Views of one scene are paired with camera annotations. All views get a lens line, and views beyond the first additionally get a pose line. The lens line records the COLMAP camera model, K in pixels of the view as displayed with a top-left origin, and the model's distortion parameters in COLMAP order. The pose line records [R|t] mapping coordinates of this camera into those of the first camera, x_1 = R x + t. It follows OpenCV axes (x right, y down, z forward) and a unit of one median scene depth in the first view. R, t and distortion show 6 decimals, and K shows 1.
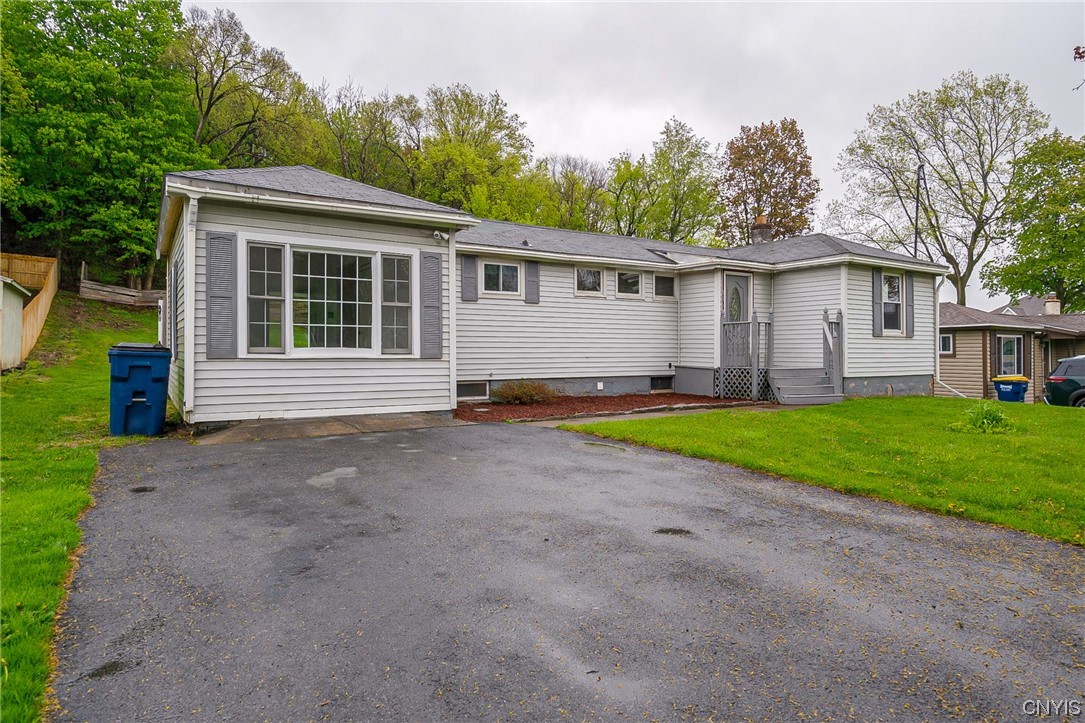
lens RADIAL K [[599.3, 0, 528.6], [0, 599.3, 336.9], [0, 0, 1]] dist [0.004578, 0.000465]
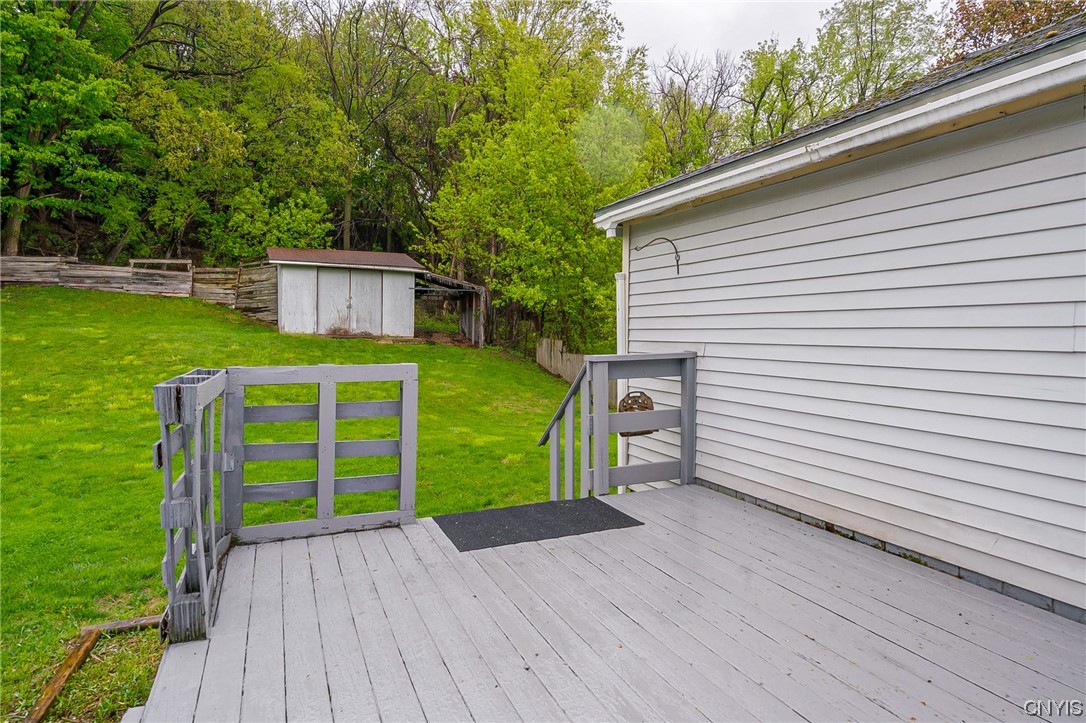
lens RADIAL K [[599.9, 0, 529.1], [0, 599.9, 336.8], [0, 0, 1]] dist [0.004578, 0.000465]
pose [[0.986897, 0.005072, -0.161272, 0.015298], [-0.000402, 0.999580, 0.028977, -0.008613], [0.161351, -0.028532, 0.986485, 0.349425]]
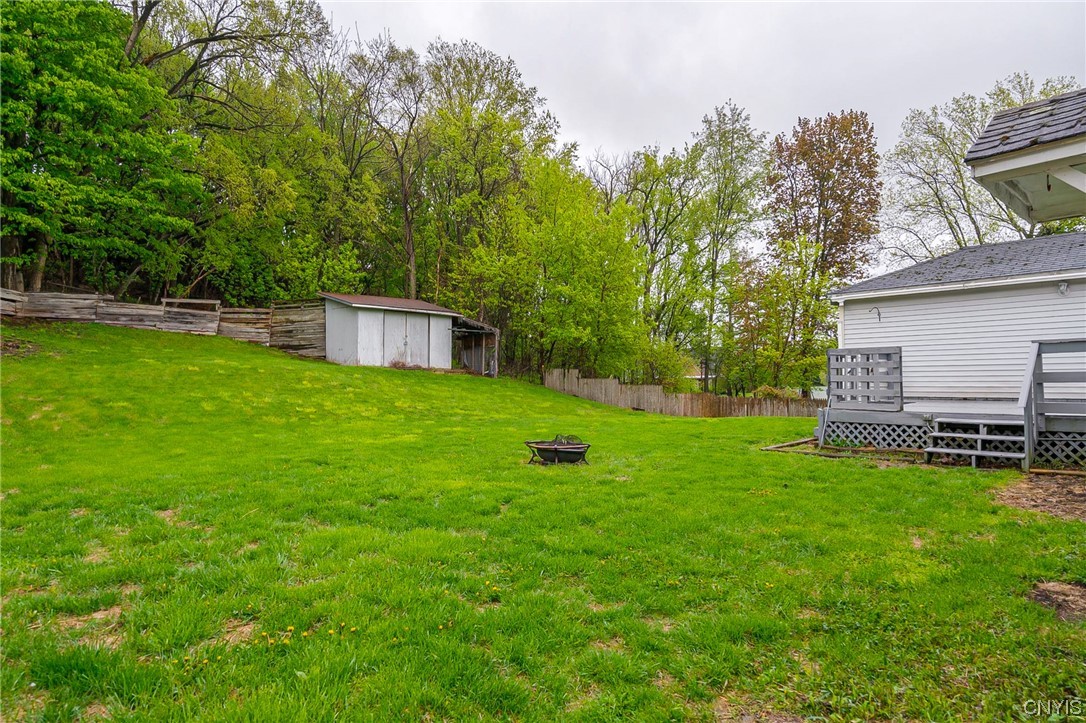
lens RADIAL K [[603.5, 0, 533.6], [0, 603.5, 358.2], [0, 0, 1]] dist [0.002234, -0.000241]
pose [[0.982468, -0.006930, 0.186303, -0.183980], [0.009079, 0.999902, -0.010686, 0.001927], [-0.186211, 0.012190, 0.982434, 0.215246]]
